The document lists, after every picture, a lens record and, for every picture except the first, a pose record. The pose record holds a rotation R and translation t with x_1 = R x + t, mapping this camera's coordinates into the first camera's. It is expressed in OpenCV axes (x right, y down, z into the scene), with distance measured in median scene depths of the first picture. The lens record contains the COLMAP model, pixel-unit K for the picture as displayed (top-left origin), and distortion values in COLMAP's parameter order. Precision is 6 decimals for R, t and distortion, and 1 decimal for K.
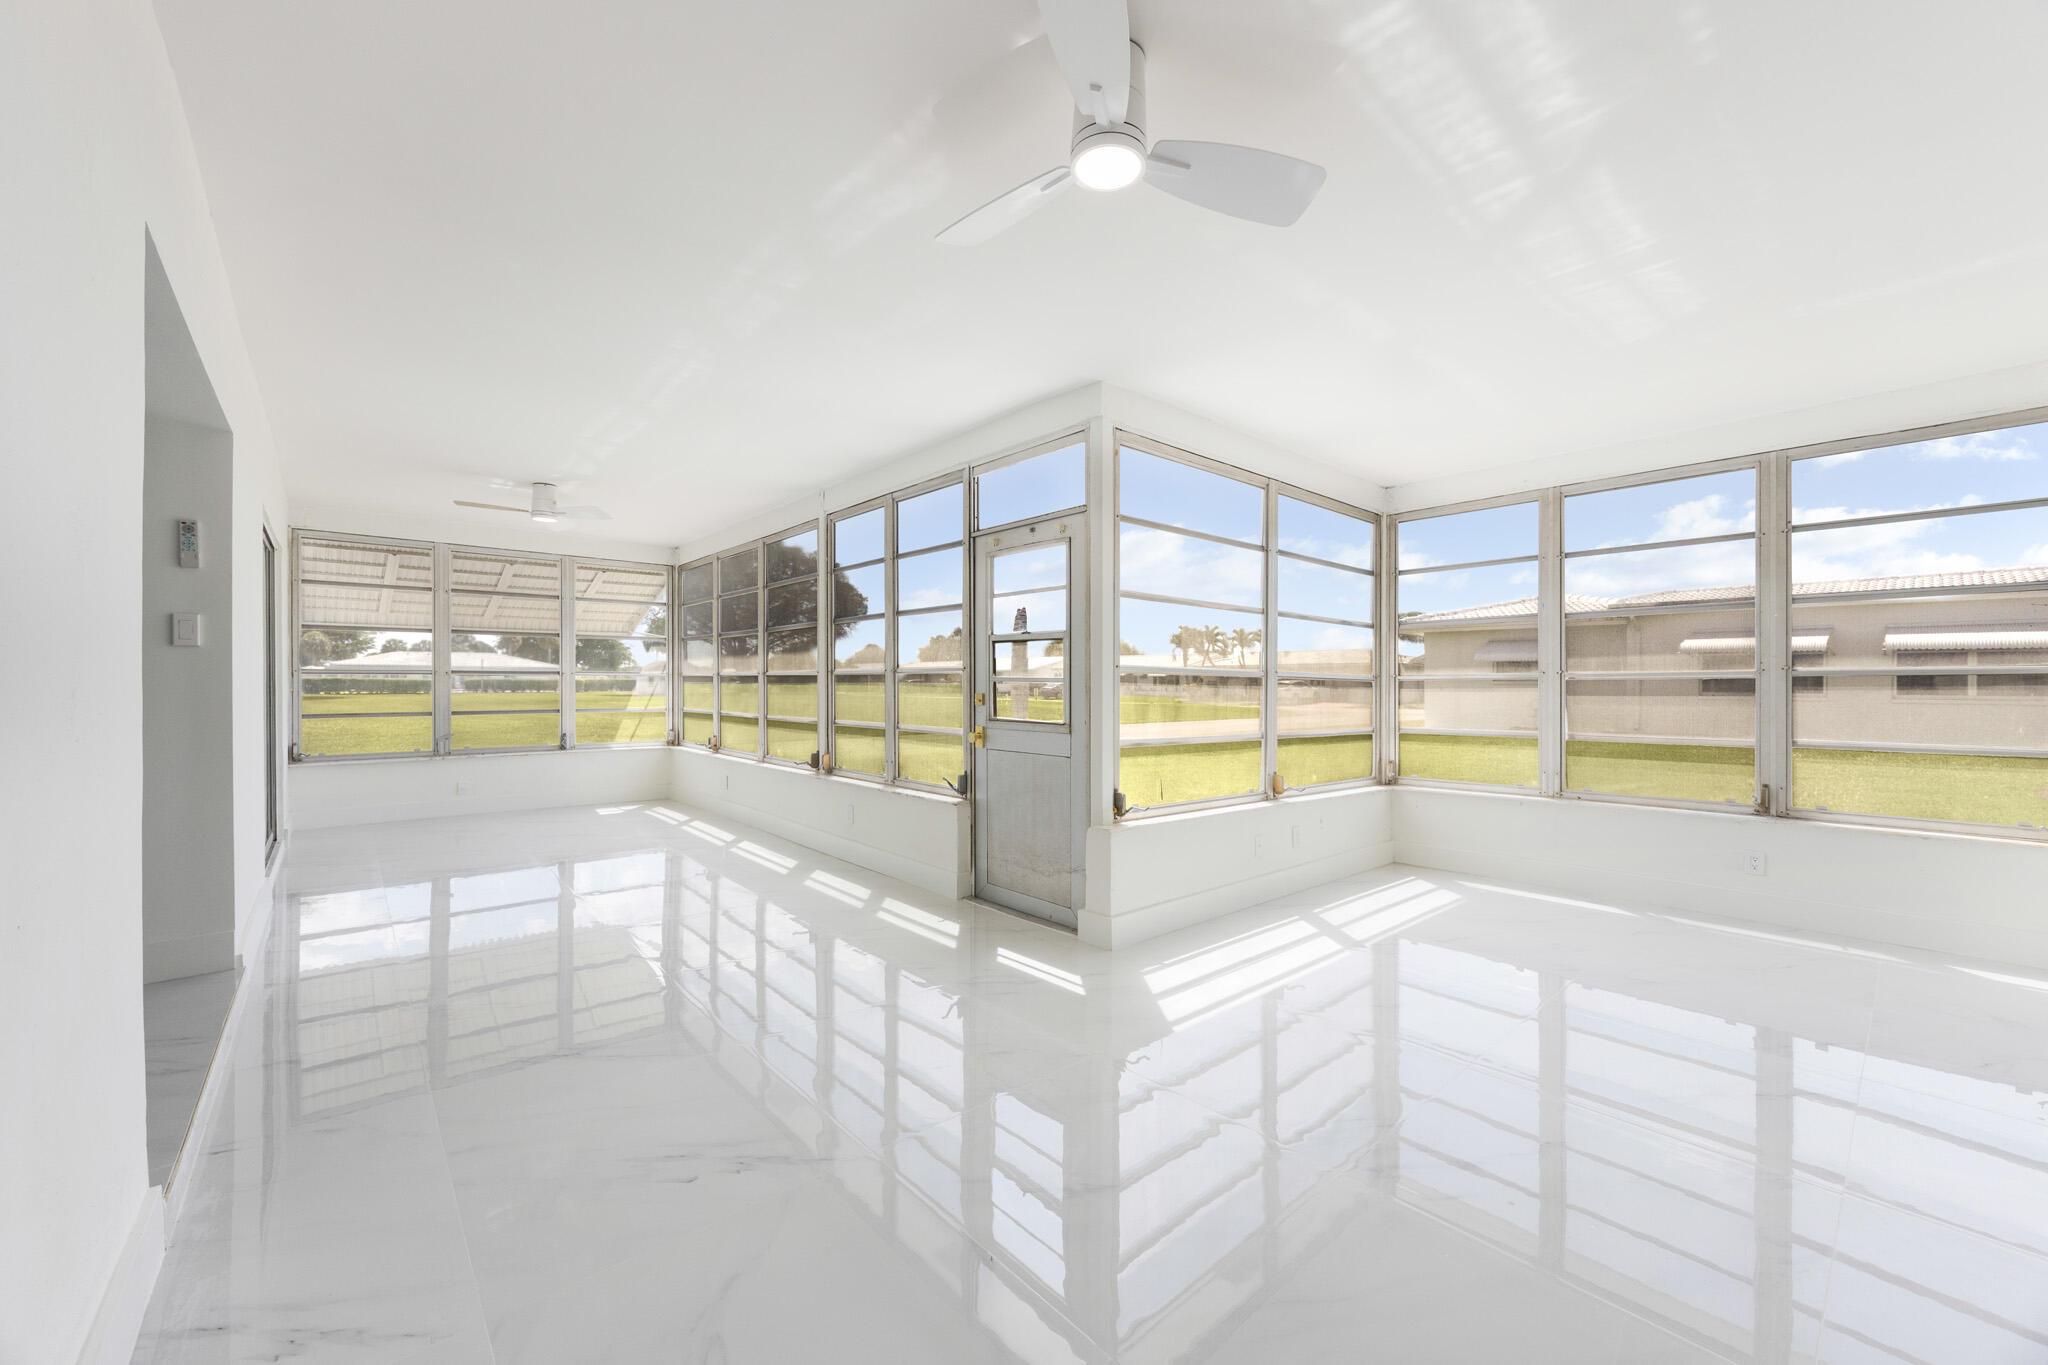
lens RADIAL K [[796.2, 0, 1035.1], [0, 796.2, 690.2], [0, 0, 1]] dist [0.001468, 0.000090]
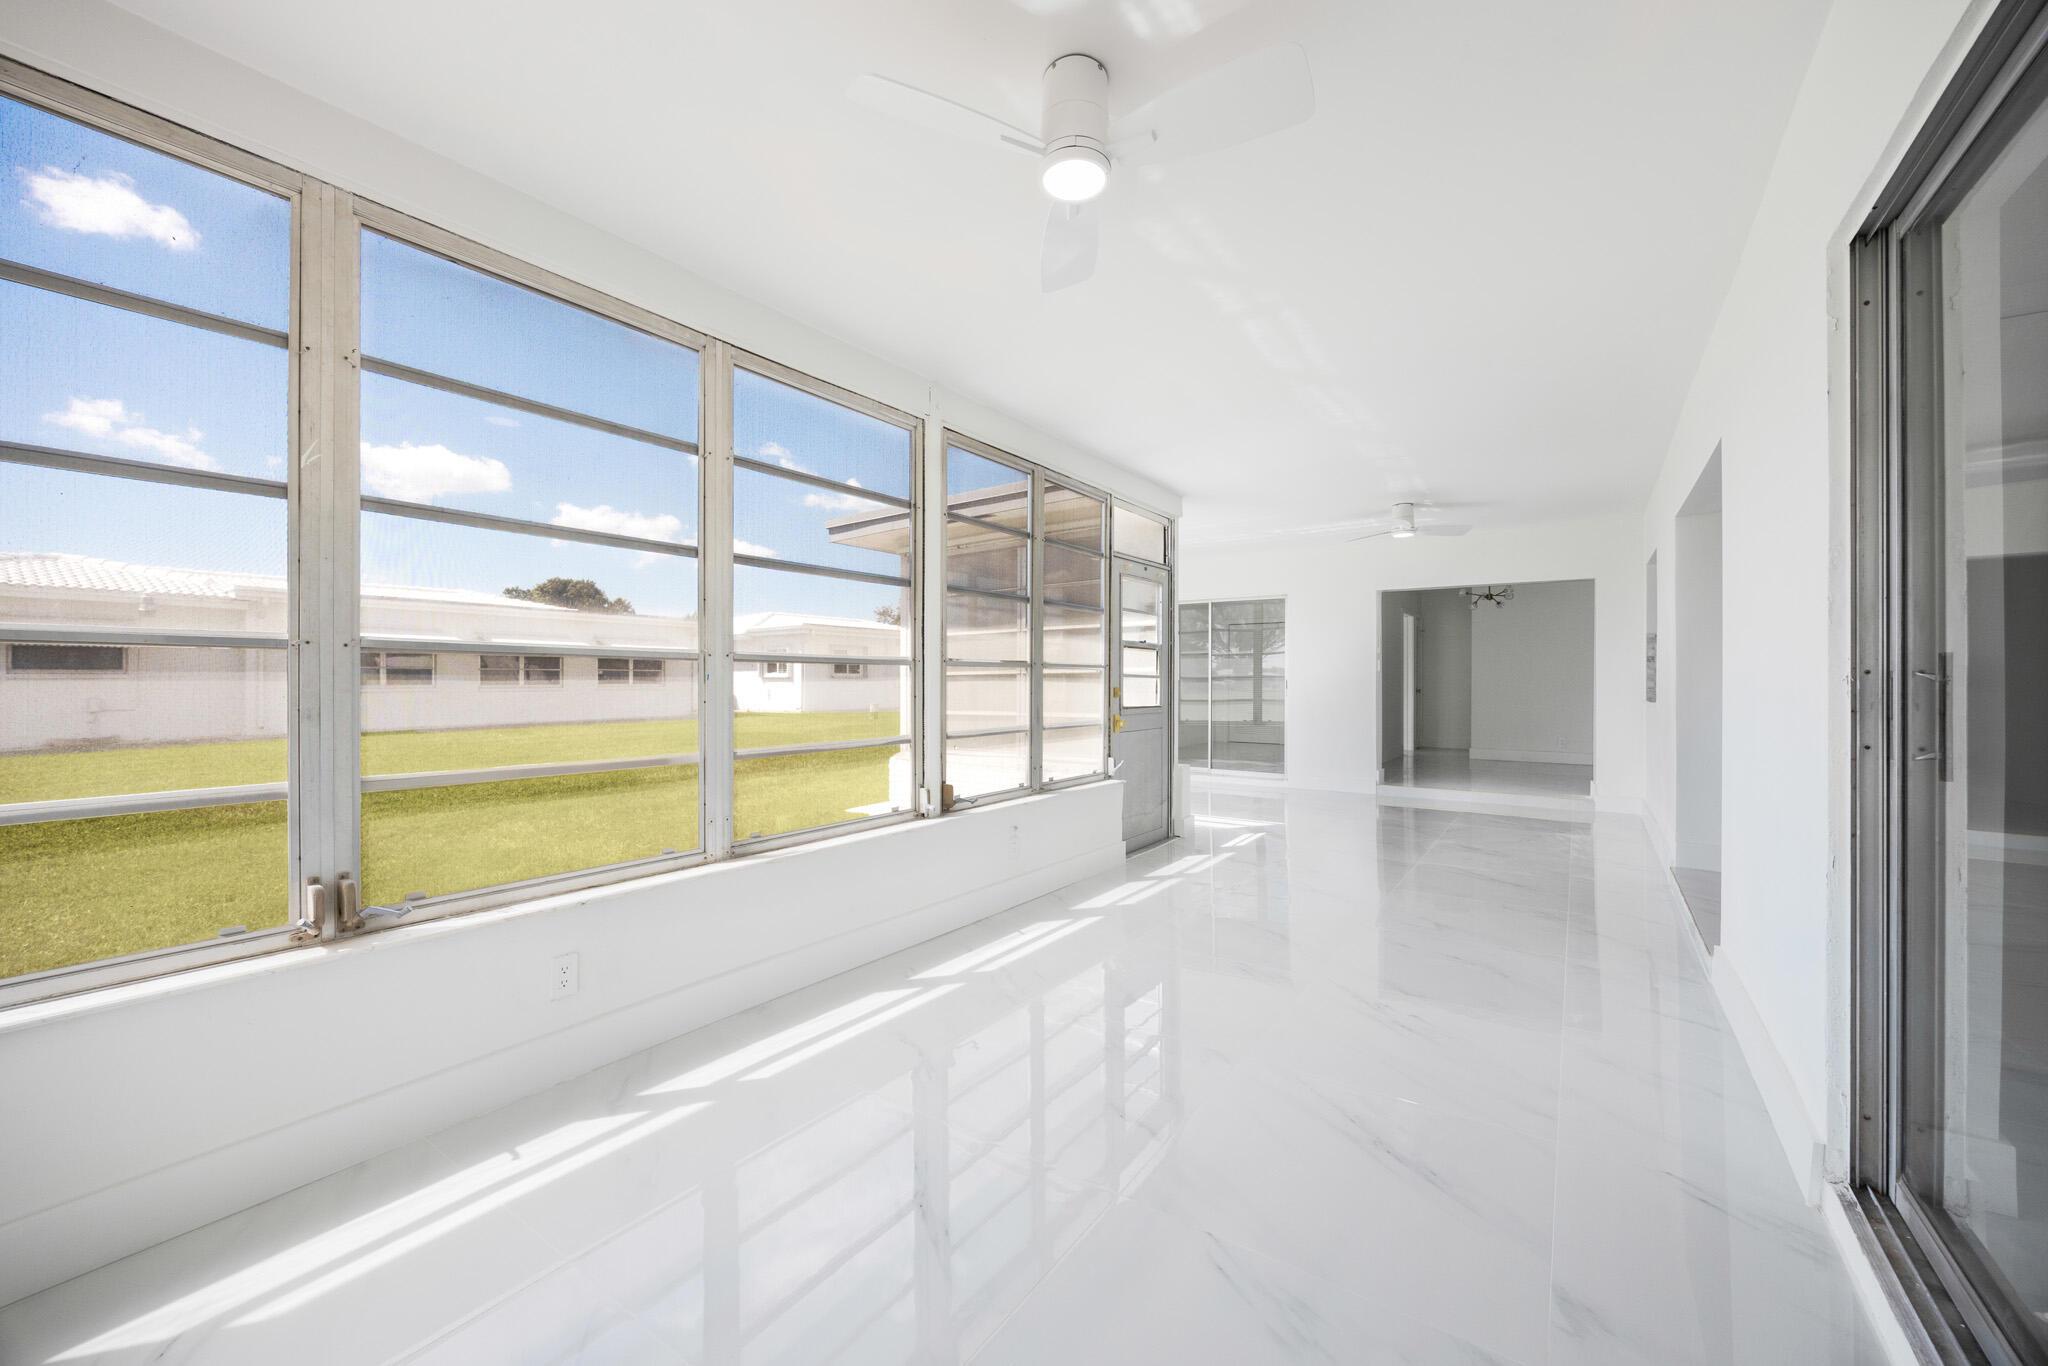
lens RADIAL K [[796.2, 0, 1033.8], [0, 796.2, 673.7], [0, 0, 1]] dist [0.001468, 0.000090]
pose [[-0.238546, 0.001293, 0.971130, -1.048079], [0.005947, 0.999982, 0.000129, -0.015751], [-0.971113, 0.005806, -0.238550, 1.222249]]
